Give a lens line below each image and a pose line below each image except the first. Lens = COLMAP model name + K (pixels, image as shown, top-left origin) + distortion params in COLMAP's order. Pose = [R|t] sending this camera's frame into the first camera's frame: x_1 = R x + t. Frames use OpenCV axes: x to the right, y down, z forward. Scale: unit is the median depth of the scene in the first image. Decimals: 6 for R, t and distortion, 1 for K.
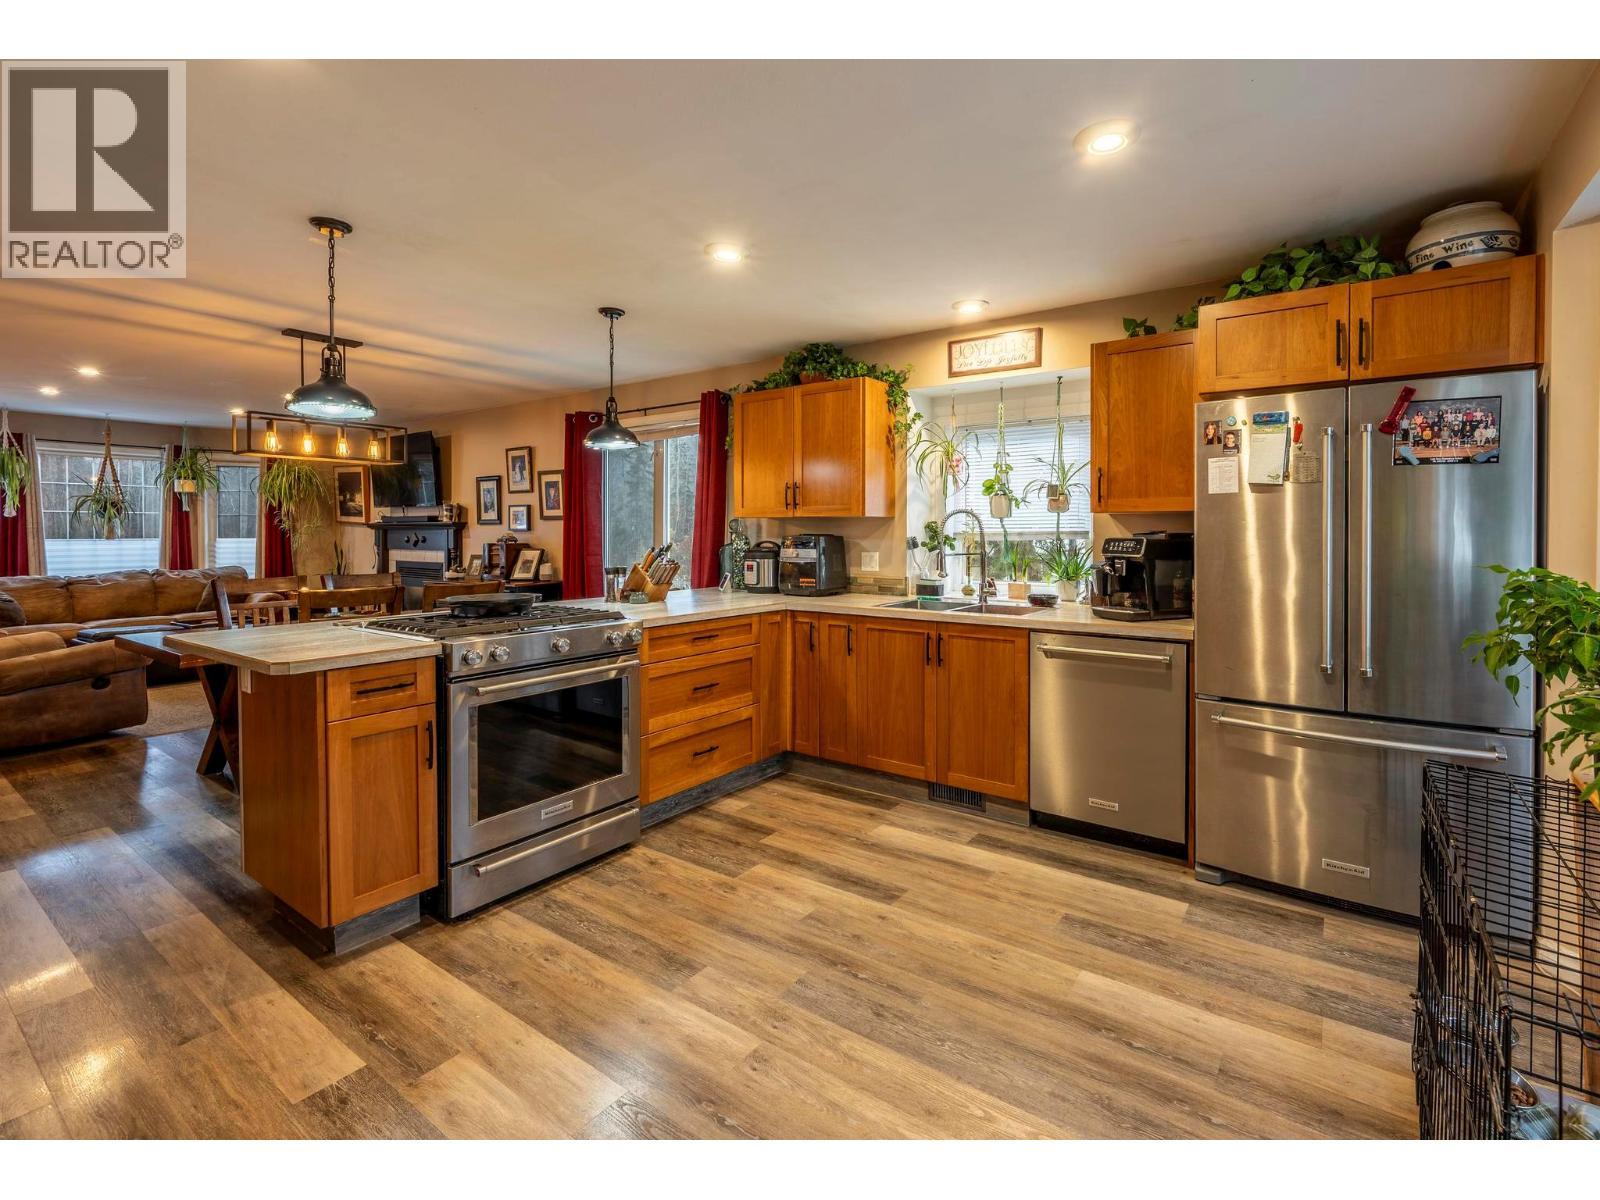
lens RADIAL K [[693.1, 0, 873.4], [0, 693.1, 543.5], [0, 0, 1]] dist [0.000569, -0.000439]
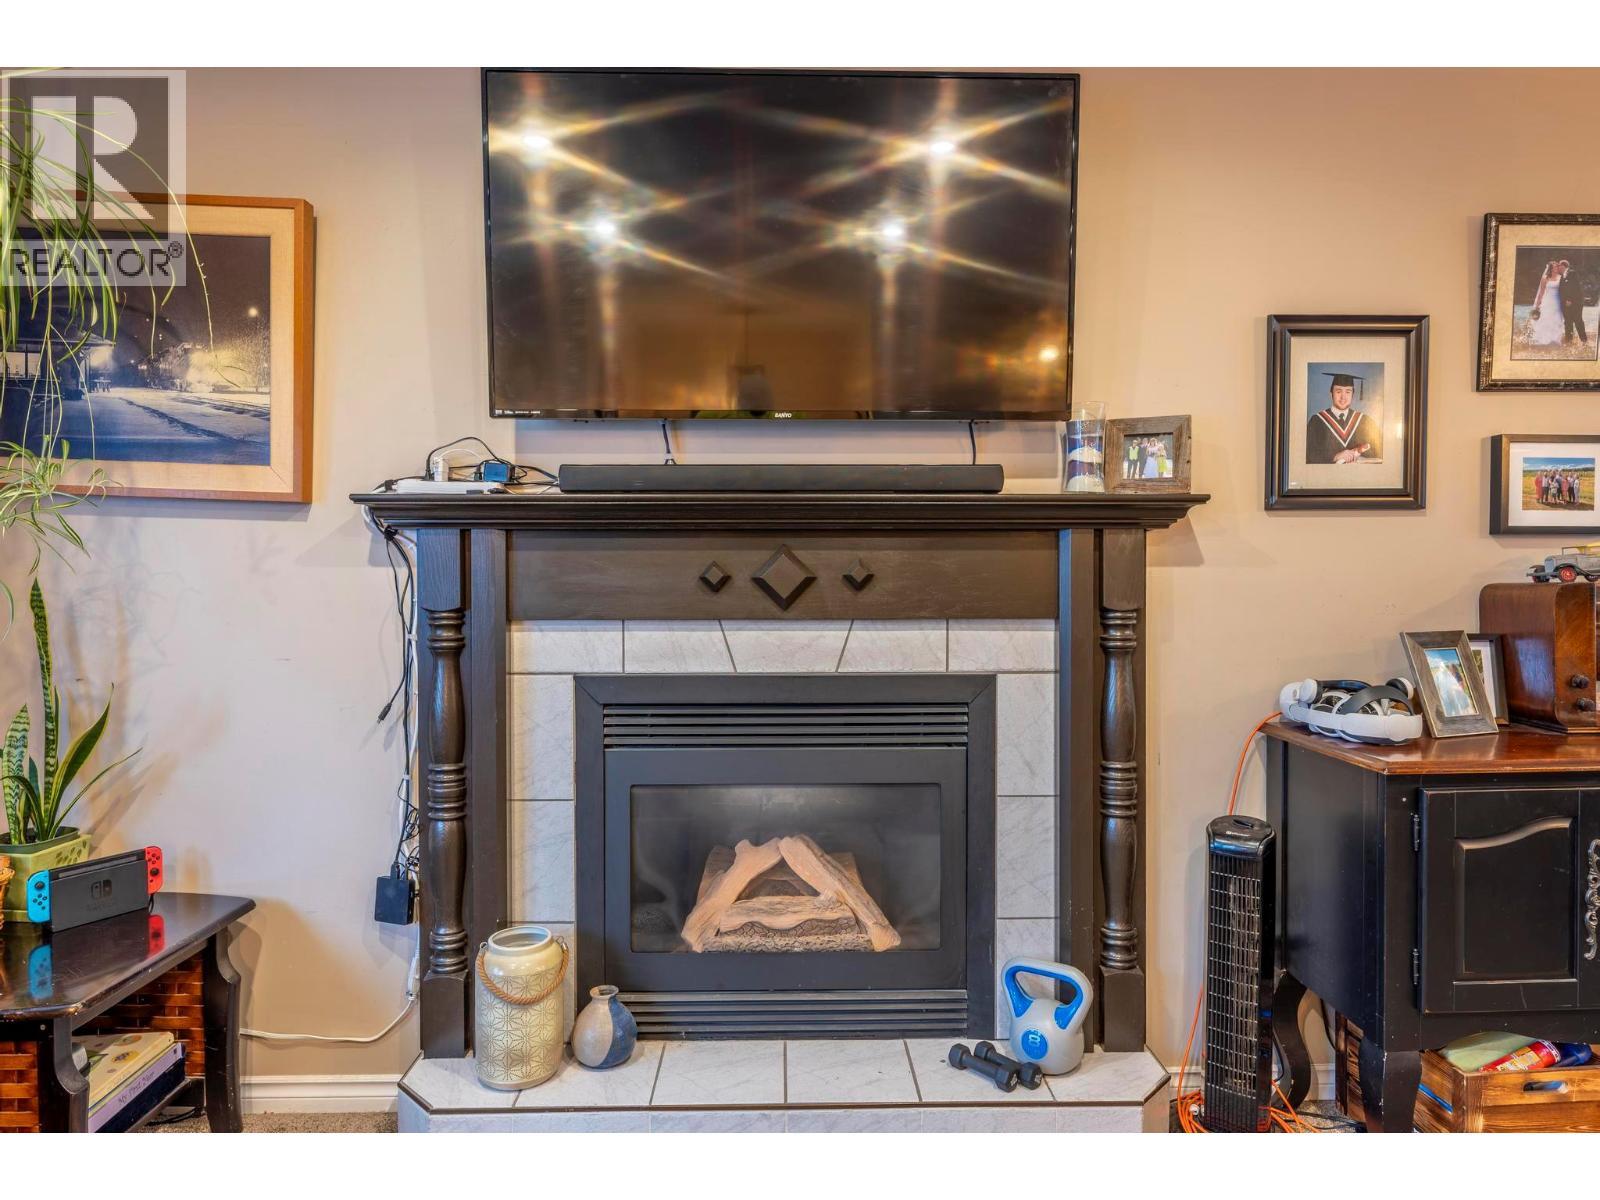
lens RADIAL K [[894.8, 0, 799.1], [0, 894.8, 608.7], [0, 0, 1]] dist [-0.003707, -0.000558]
pose [[0.831440, -0.014396, 0.555428, -1.384538], [0.011586, 0.999896, 0.008573, 0.005089], [-0.555493, -0.000692, 0.831521, 1.295864]]
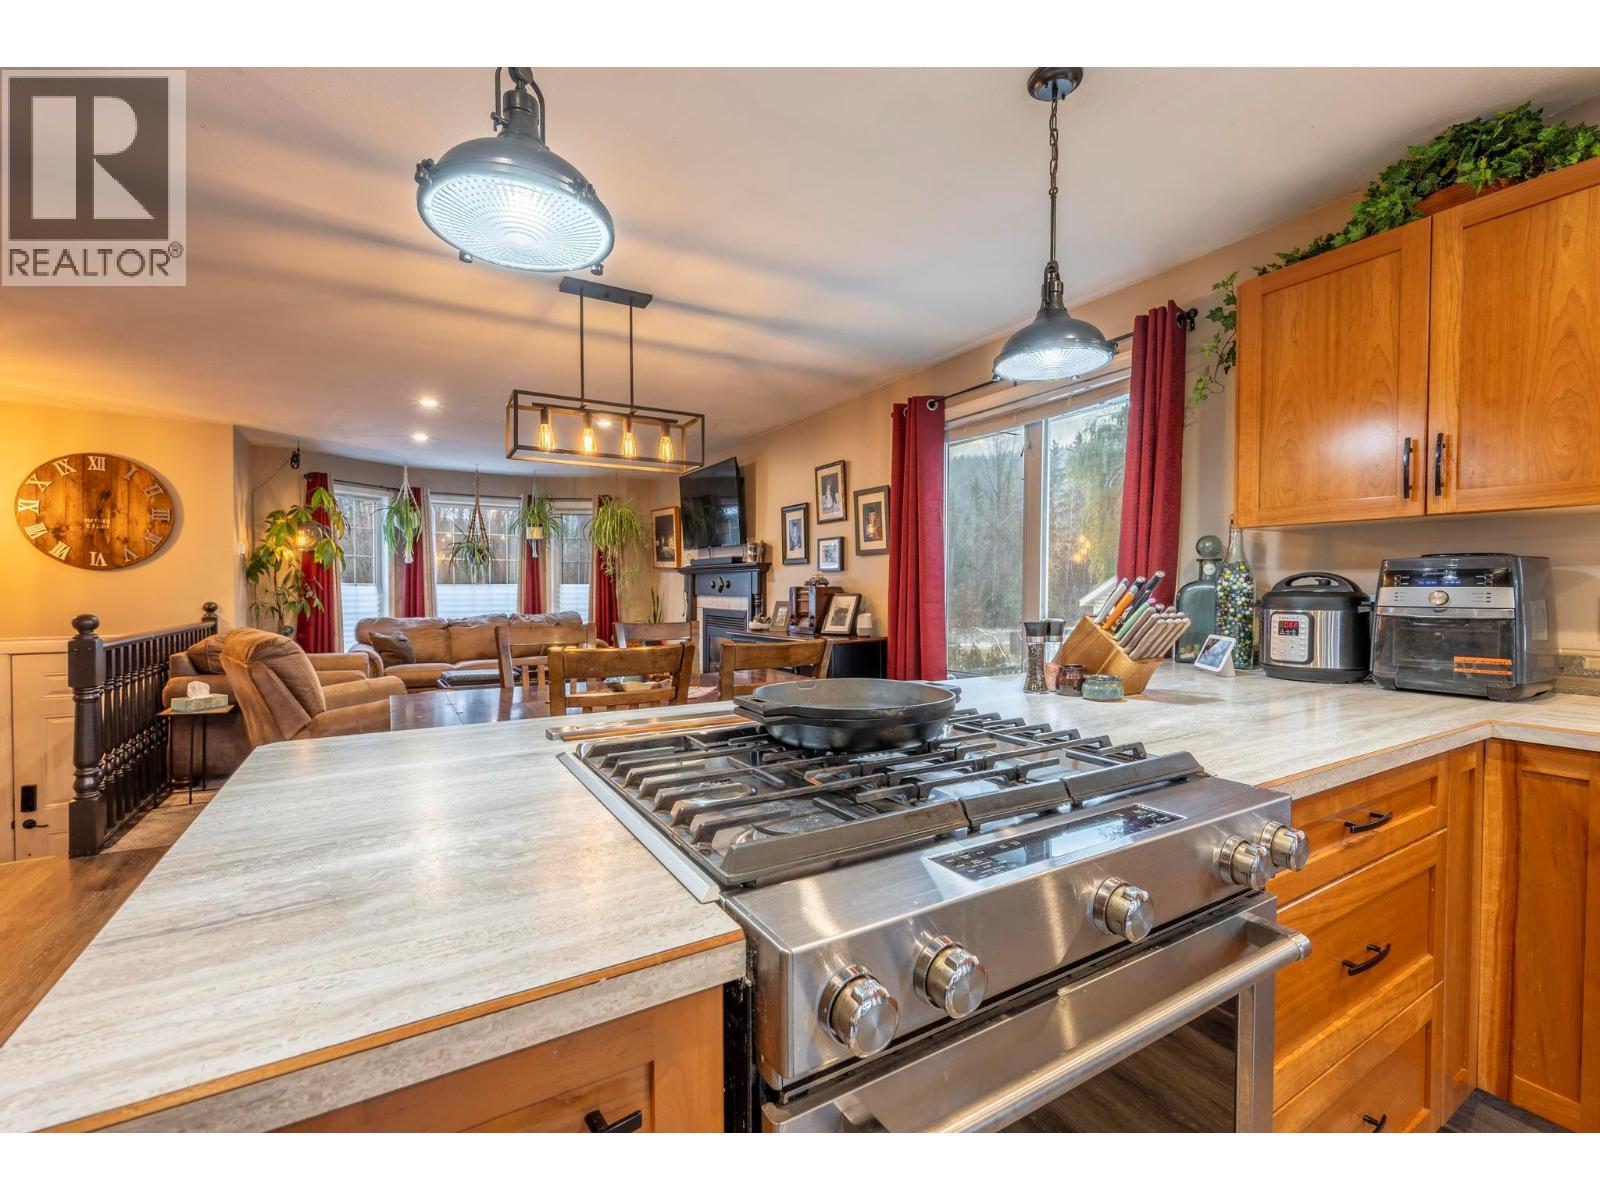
lens RADIAL K [[693.1, 0, 815.3], [0, 693.1, 595.2], [0, 0, 1]] dist [0.000569, -0.000439]
pose [[0.897707, 0.003772, -0.440576, -0.268891], [-0.005050, 0.999986, -0.001729, 0.015439], [0.440563, 0.003777, 0.897714, 0.431272]]
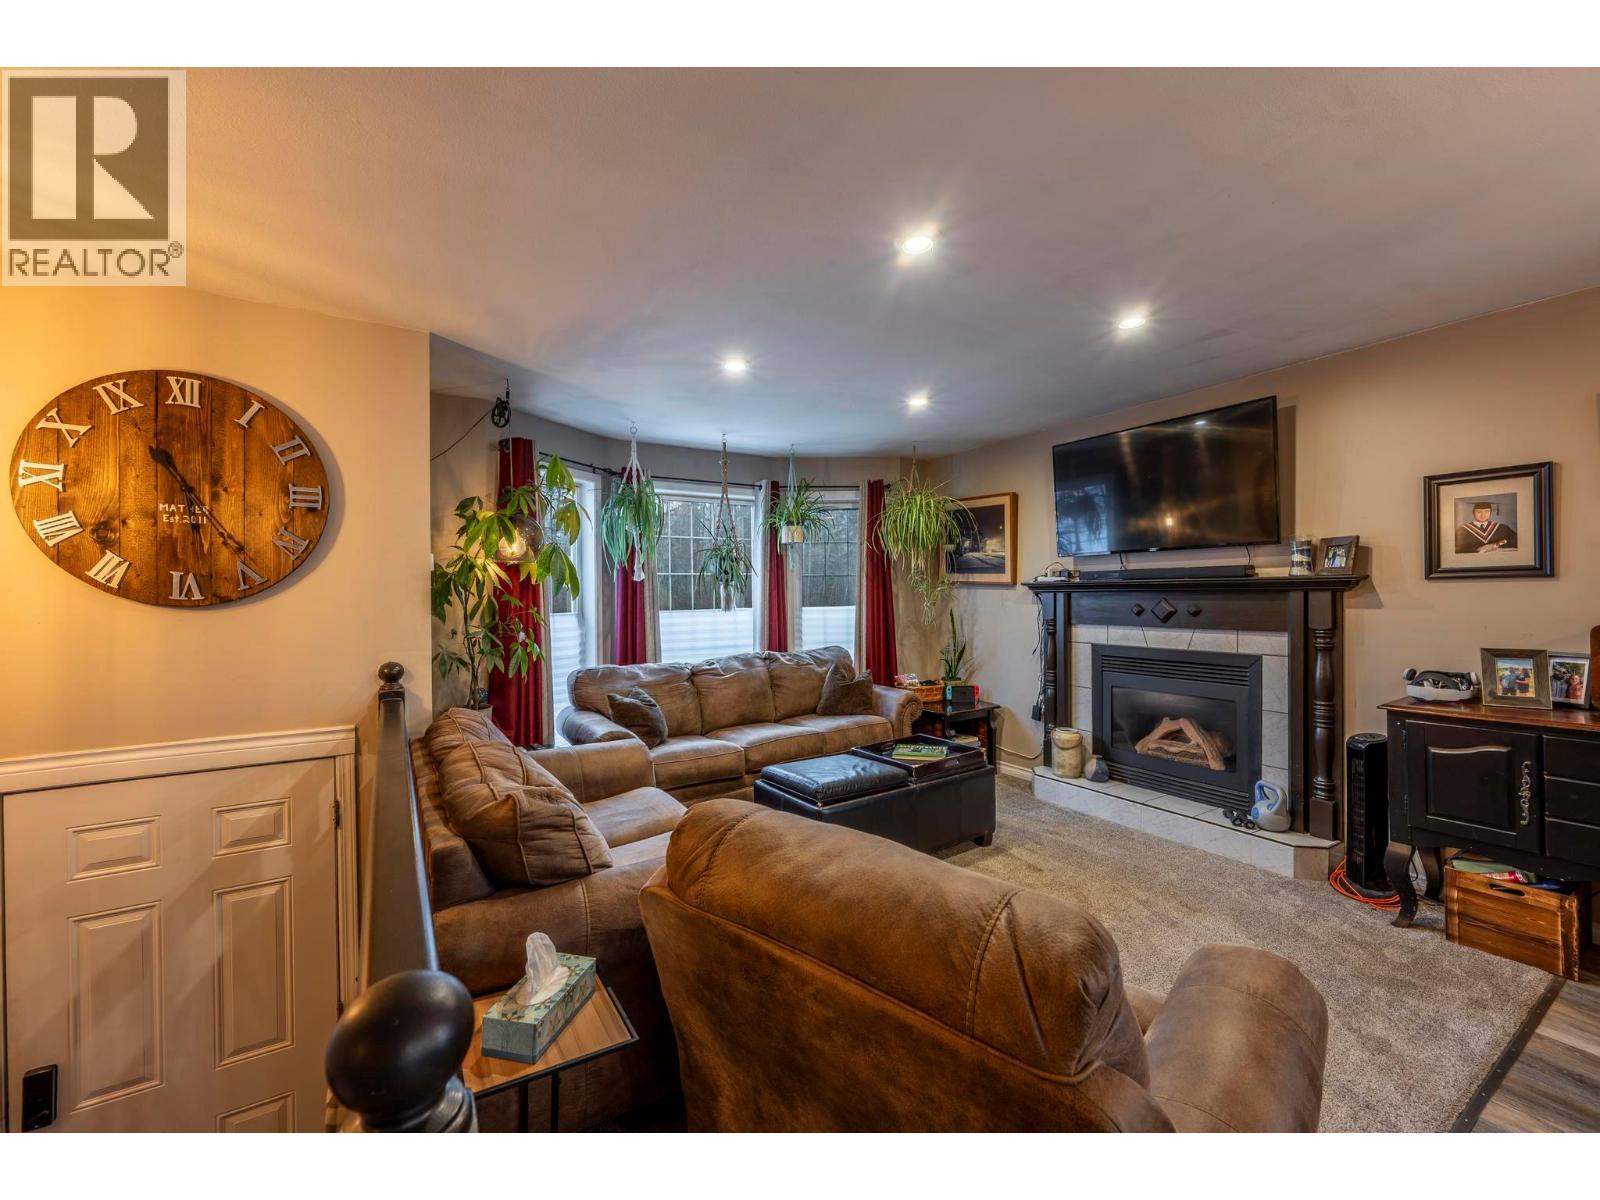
lens RADIAL K [[639.0, 0, 806.6], [0, 639.0, 592.3], [0, 0, 1]] dist [0.000854, -0.000937]
pose [[0.907368, -0.013413, -0.420124, -1.197769], [0.007866, 0.999858, -0.014932, -0.024493], [0.420264, 0.010244, 0.907344, 0.688111]]
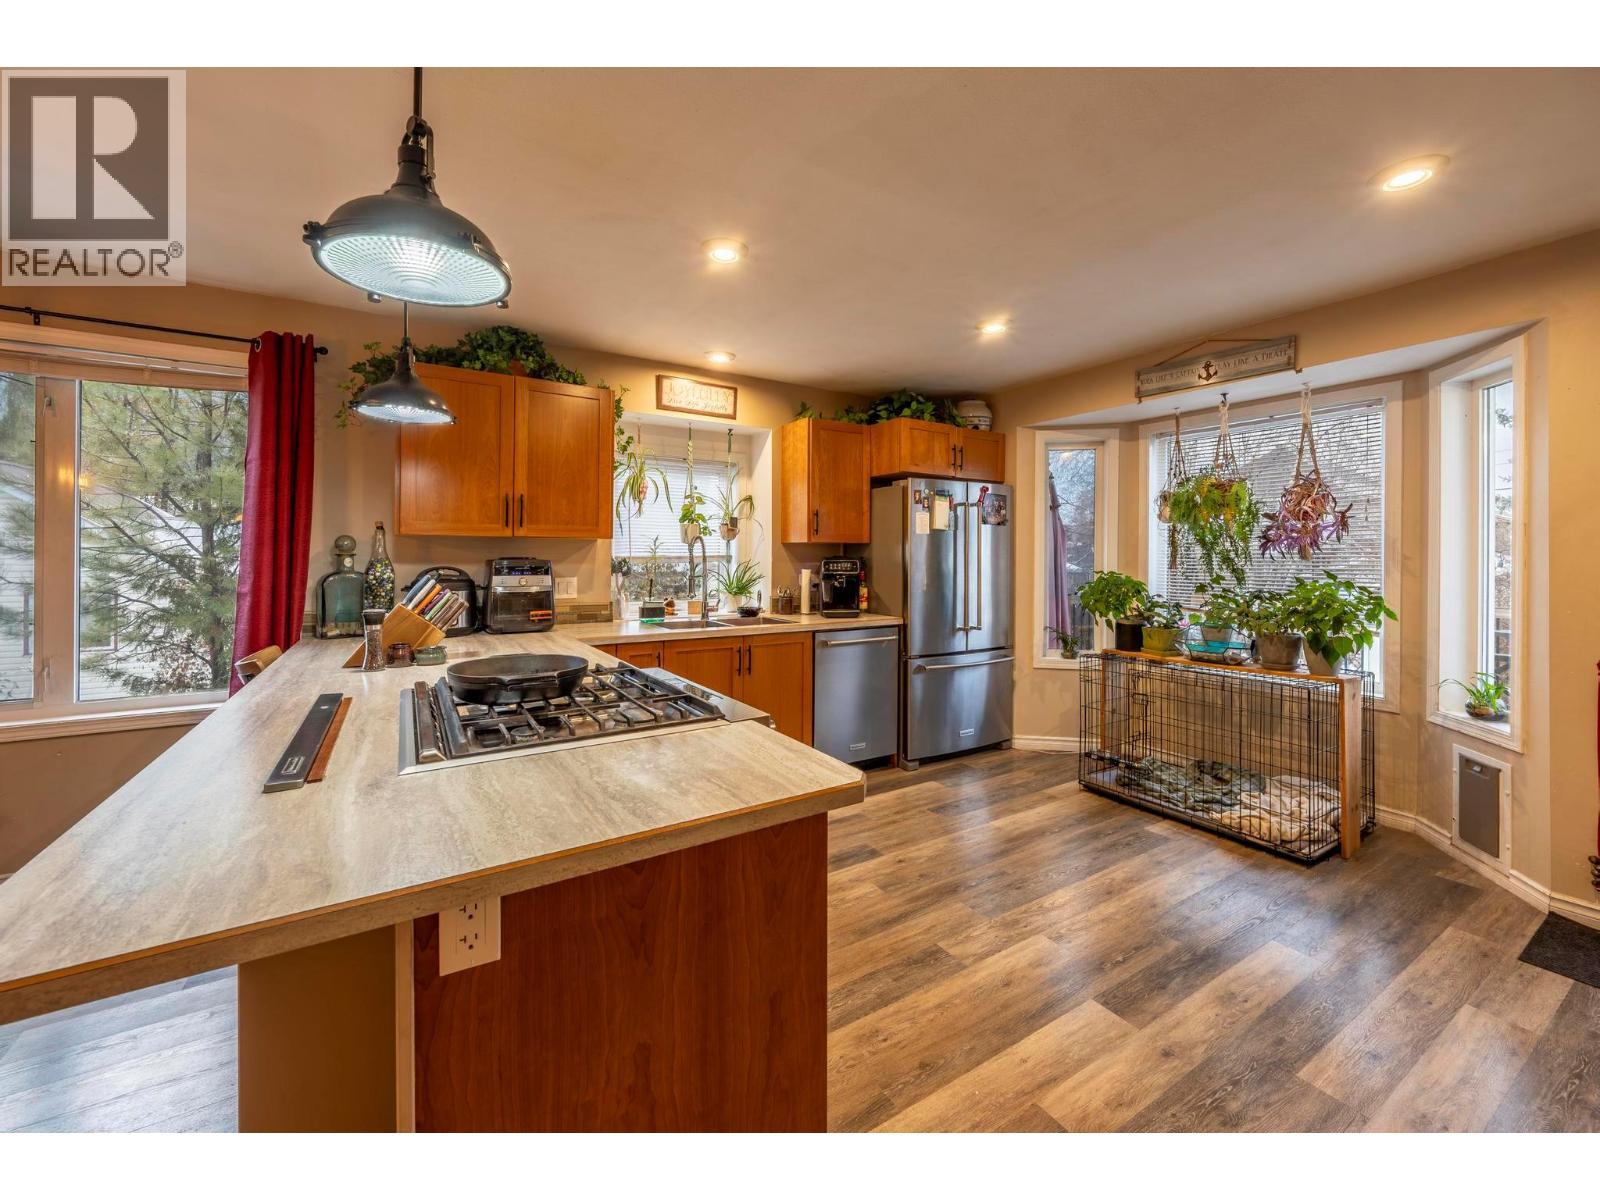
lens RADIAL K [[631.6, 0, 795.1], [0, 631.6, 559.3], [0, 0, 1]] dist [-0.006281, 0.000266]
pose [[0.441060, -0.002323, 0.897475, -0.631164], [0.011327, 0.999931, -0.002978, -0.005673], [-0.897406, 0.011479, 0.441056, 0.377731]]
